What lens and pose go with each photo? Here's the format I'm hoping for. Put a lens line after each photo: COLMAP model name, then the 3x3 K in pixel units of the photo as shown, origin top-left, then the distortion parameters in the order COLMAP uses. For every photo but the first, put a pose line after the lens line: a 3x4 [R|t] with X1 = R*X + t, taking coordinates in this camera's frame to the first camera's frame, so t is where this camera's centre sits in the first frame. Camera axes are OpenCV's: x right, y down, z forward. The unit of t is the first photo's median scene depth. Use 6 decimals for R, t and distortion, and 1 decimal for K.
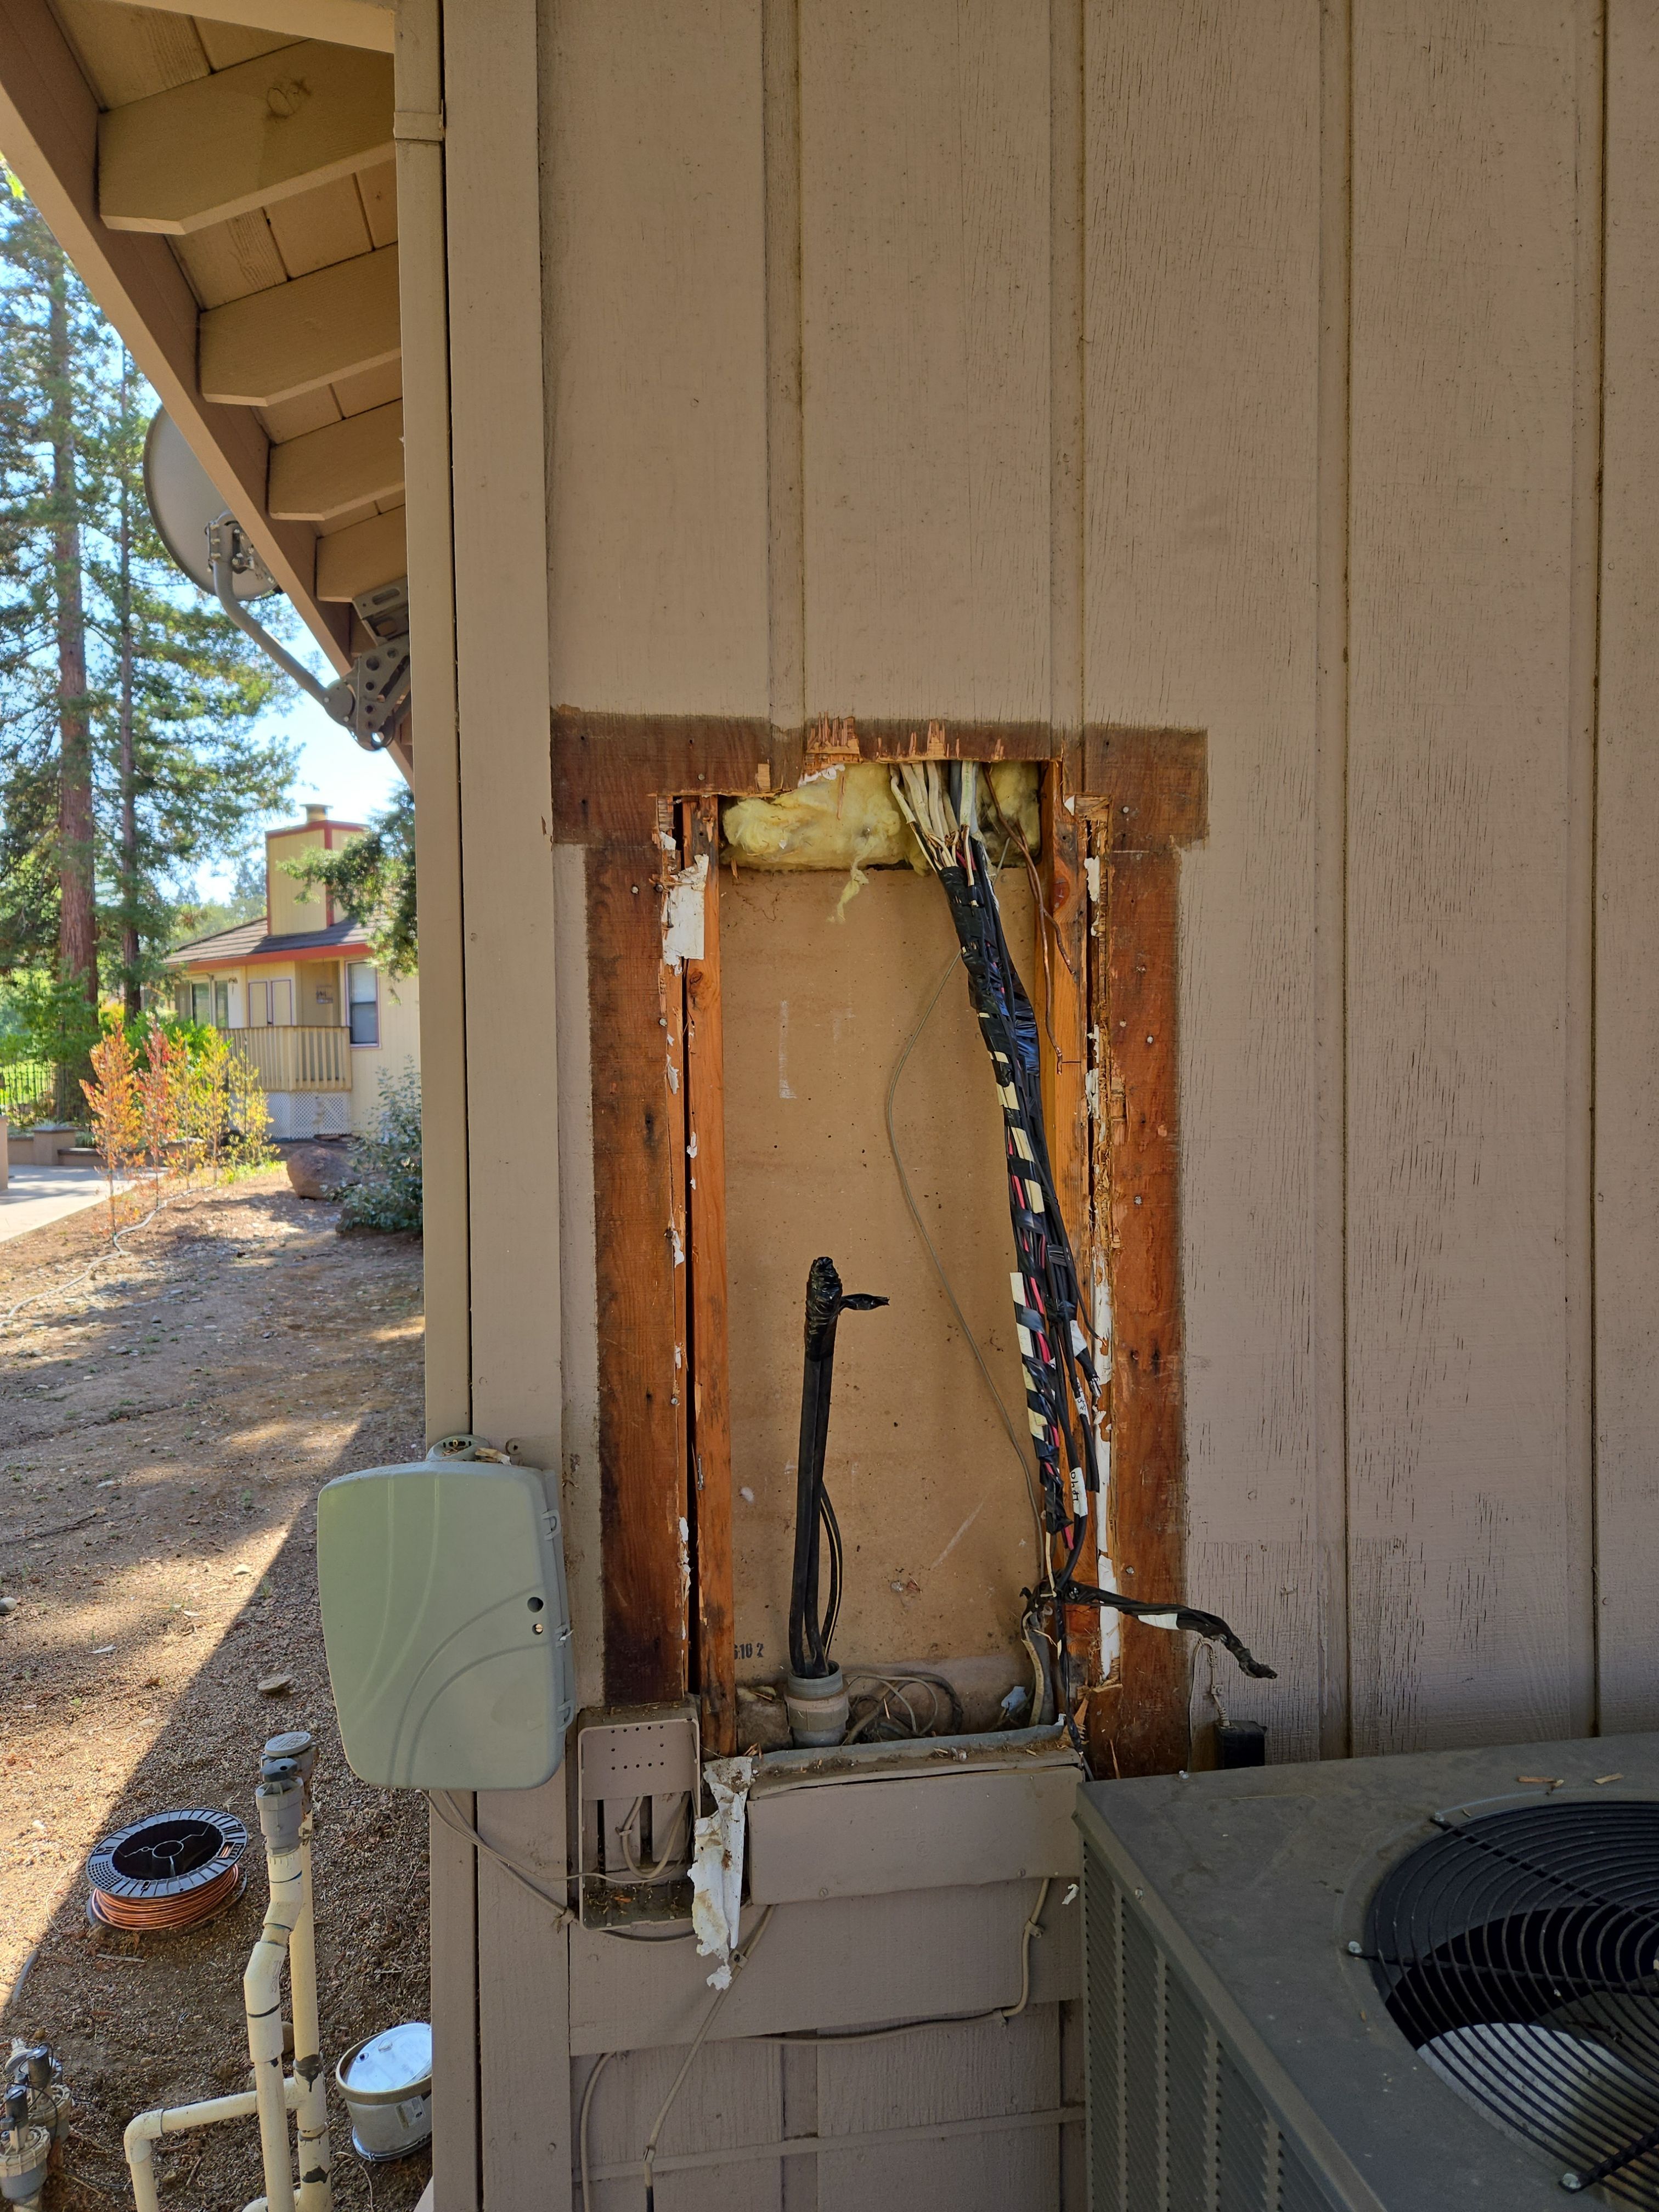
lens RADIAL K [[1469.0, 0, 835.8], [0, 1469.0, 1093.8], [0, 0, 1]] dist [0.052250, -0.047319]
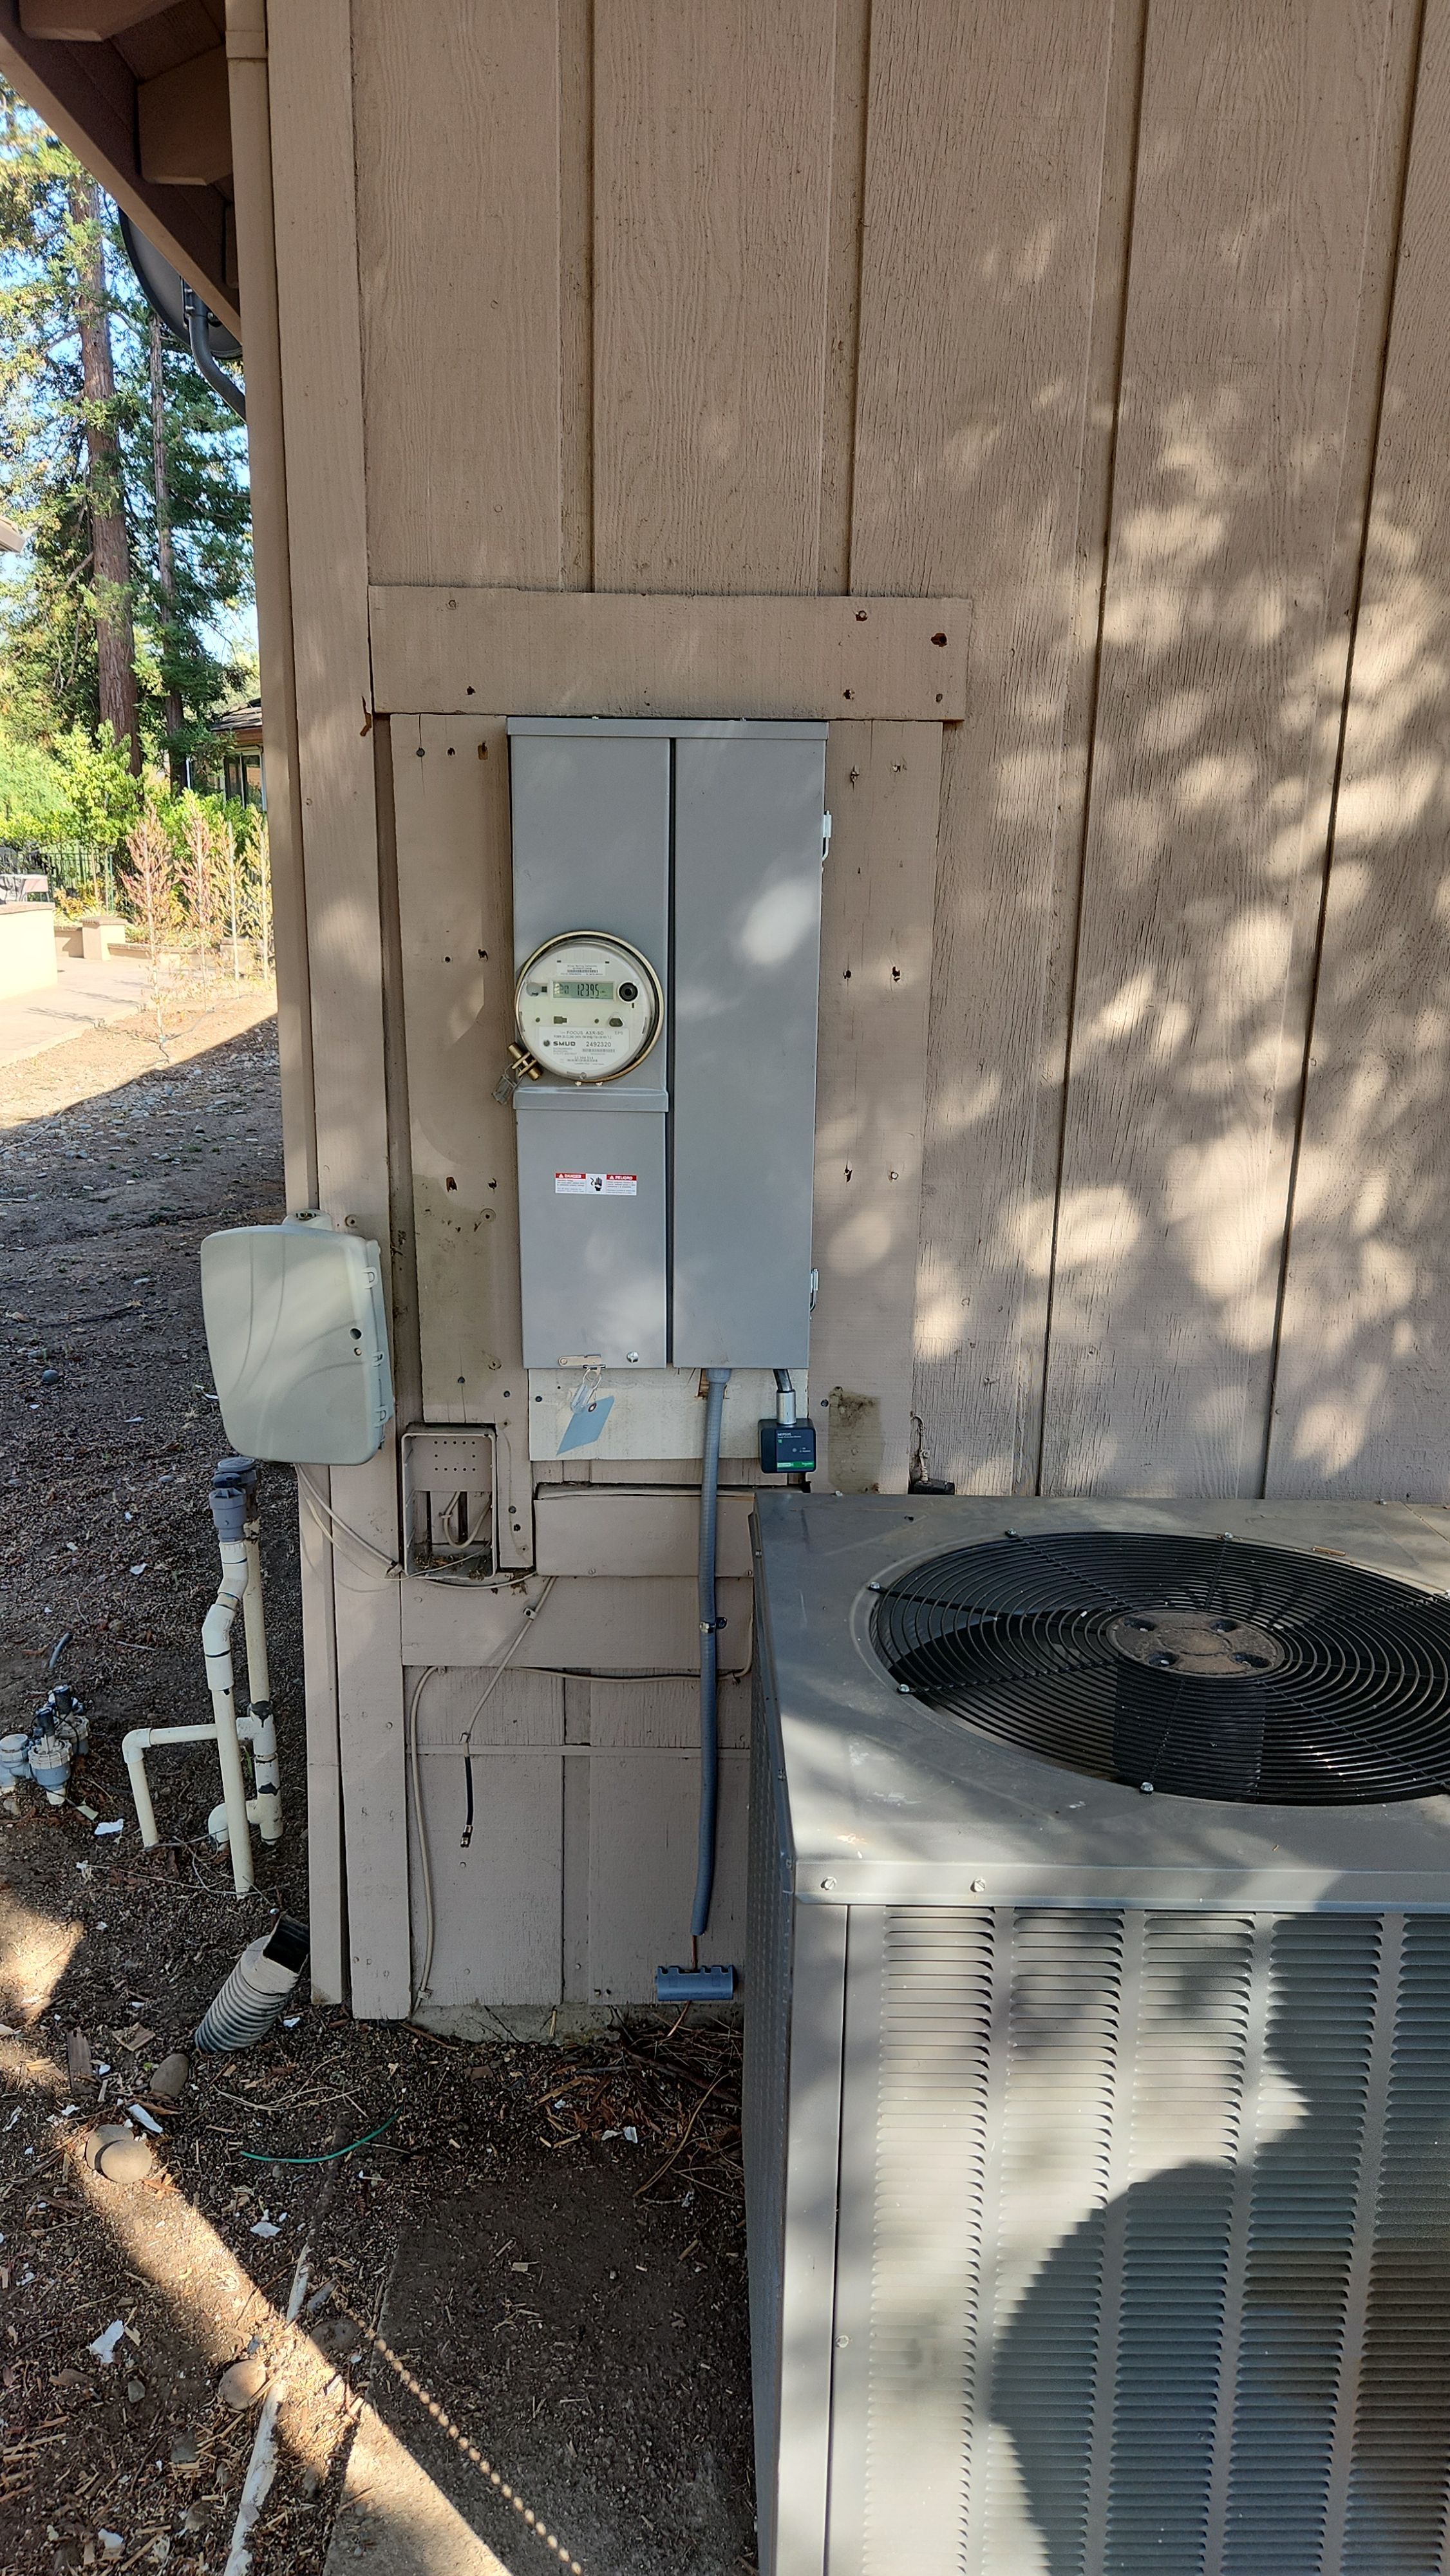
lens RADIAL K [[1708.0, 0, 725.0], [0, 1708.0, 1288.0], [0, 0, 1]] dist [0.048255, -0.047654]
pose [[0.988403, 0.063217, -0.138069, 0.269371], [-0.031394, 0.974650, 0.221521, -0.036125], [0.148573, -0.214617, 0.965332, -0.339142]]
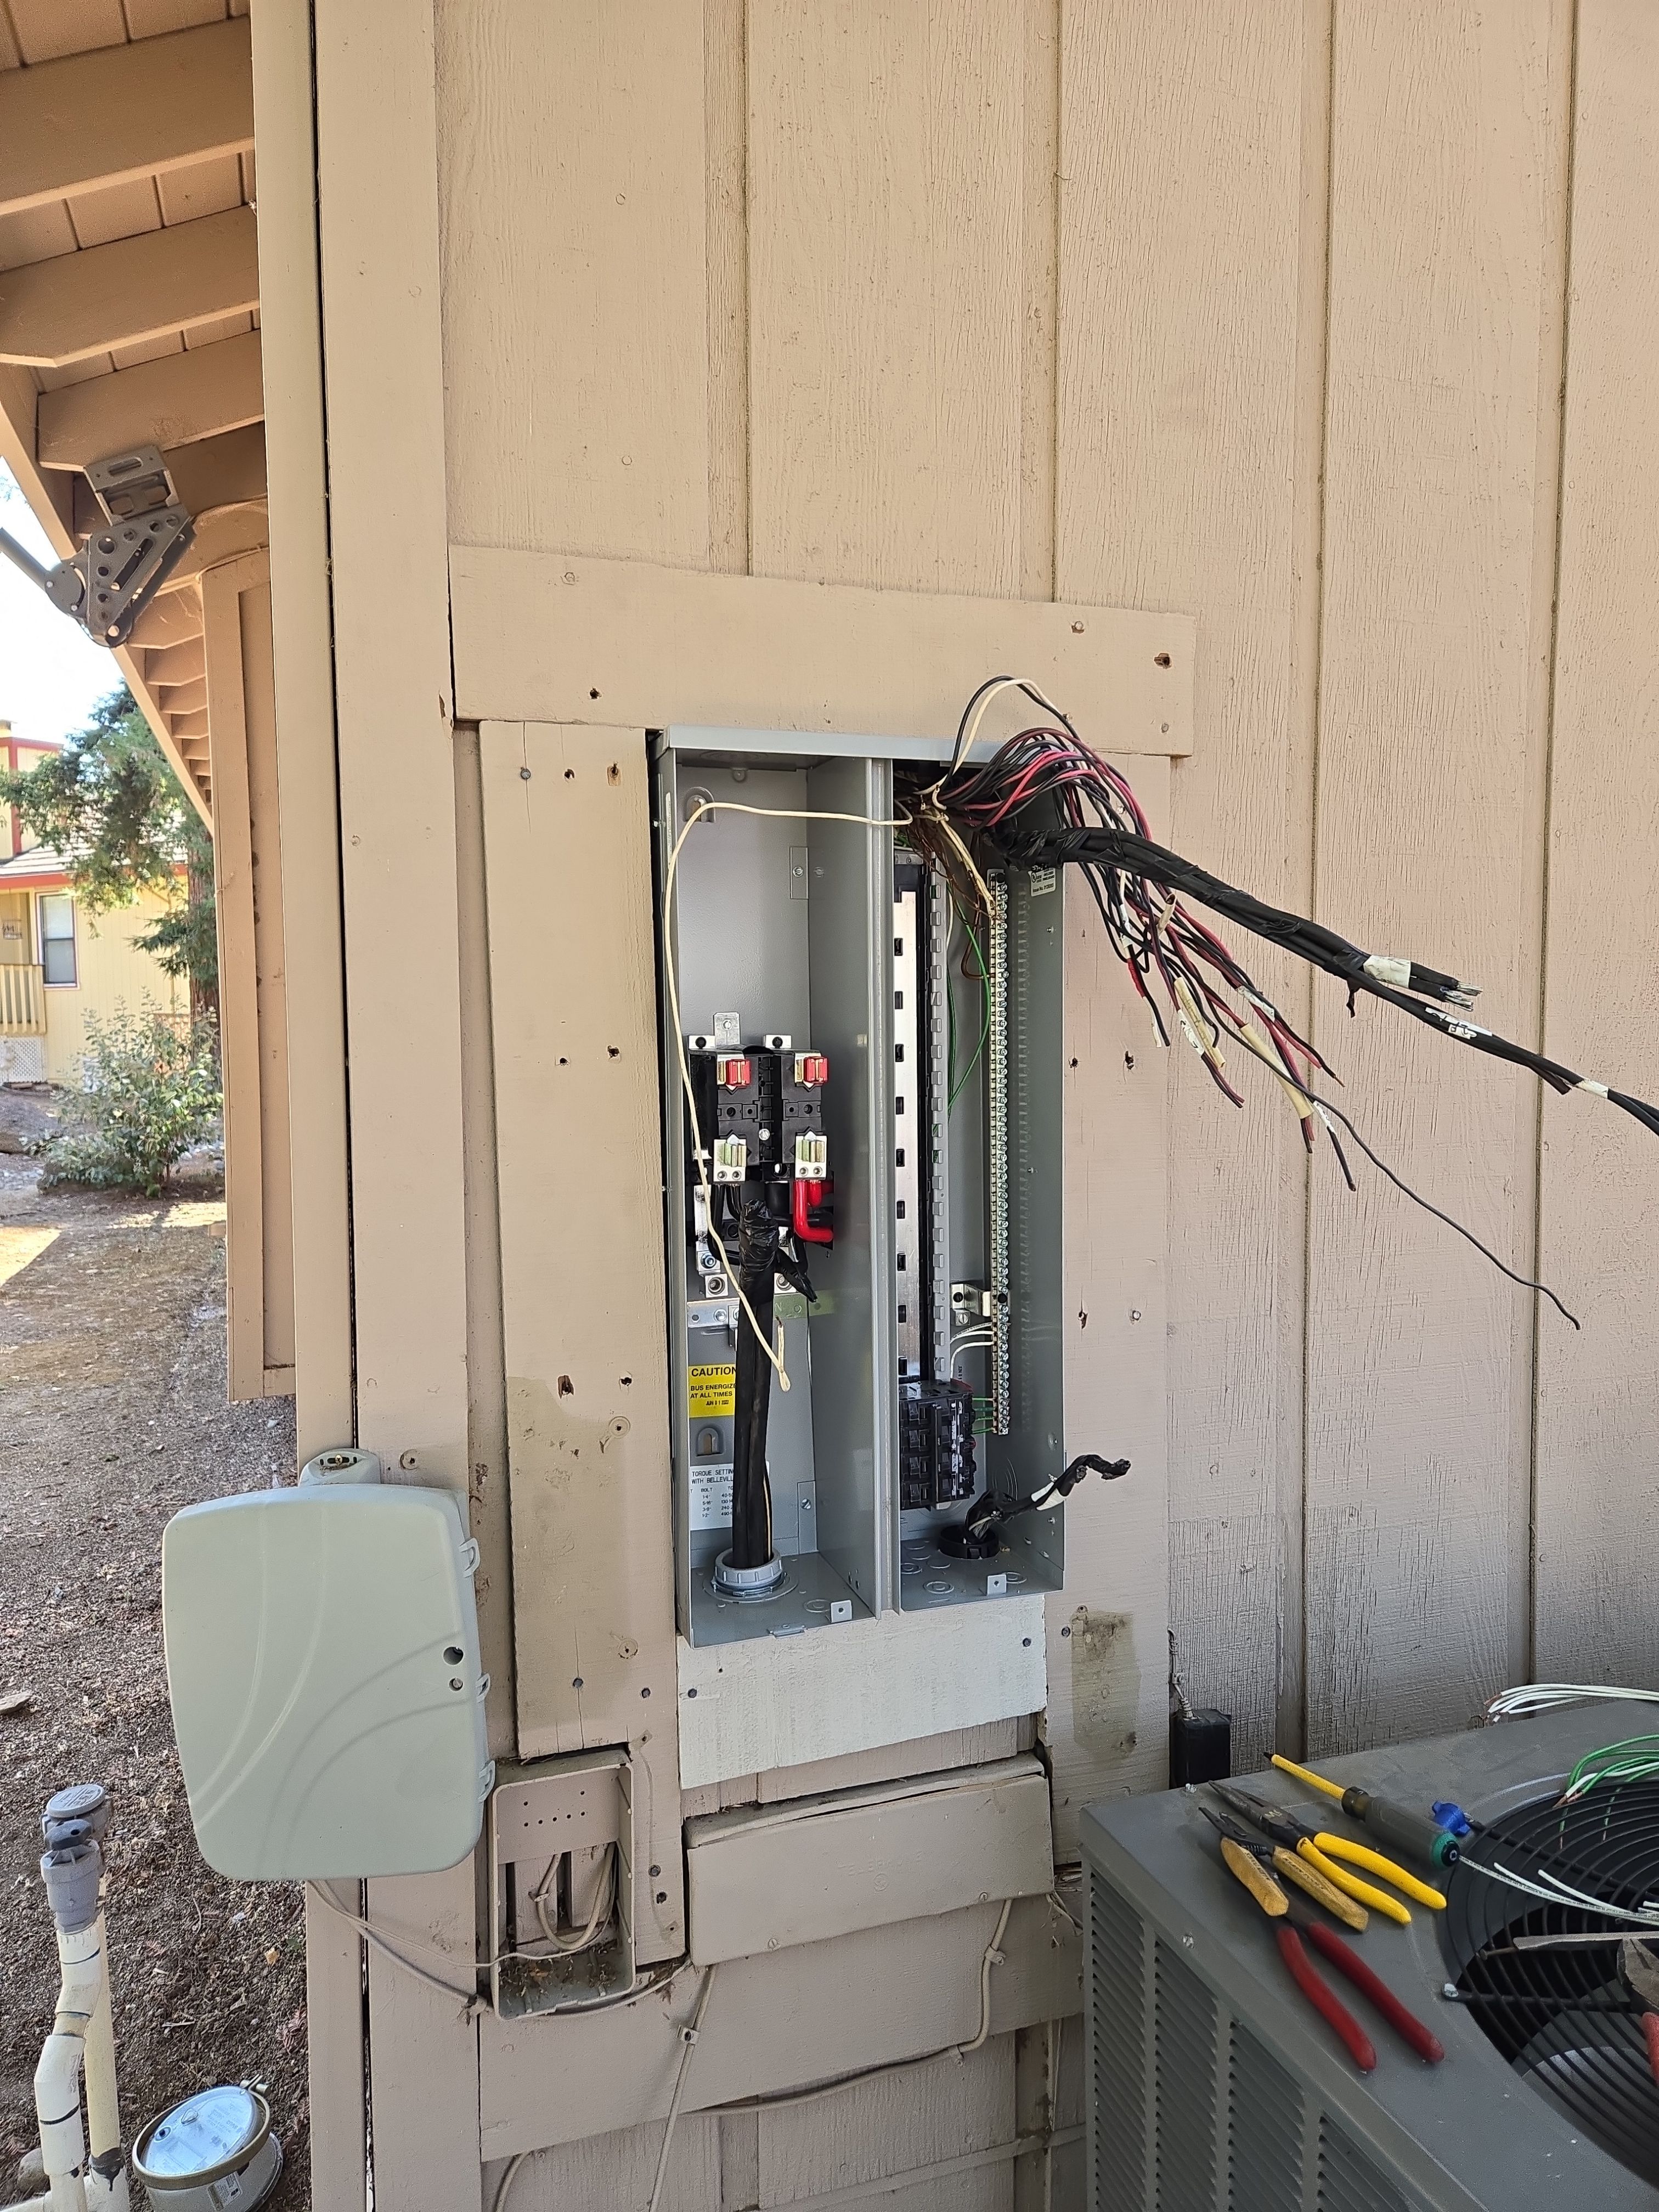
lens RADIAL K [[1469.0, 0, 835.8], [0, 1469.0, 1093.8], [0, 0, 1]] dist [0.052250, -0.047319]
pose [[0.985148, -0.003616, 0.171668, -0.107501], [-0.002637, 0.999342, 0.036183, 0.001835], [-0.171686, -0.036099, 0.984490, 0.128032]]
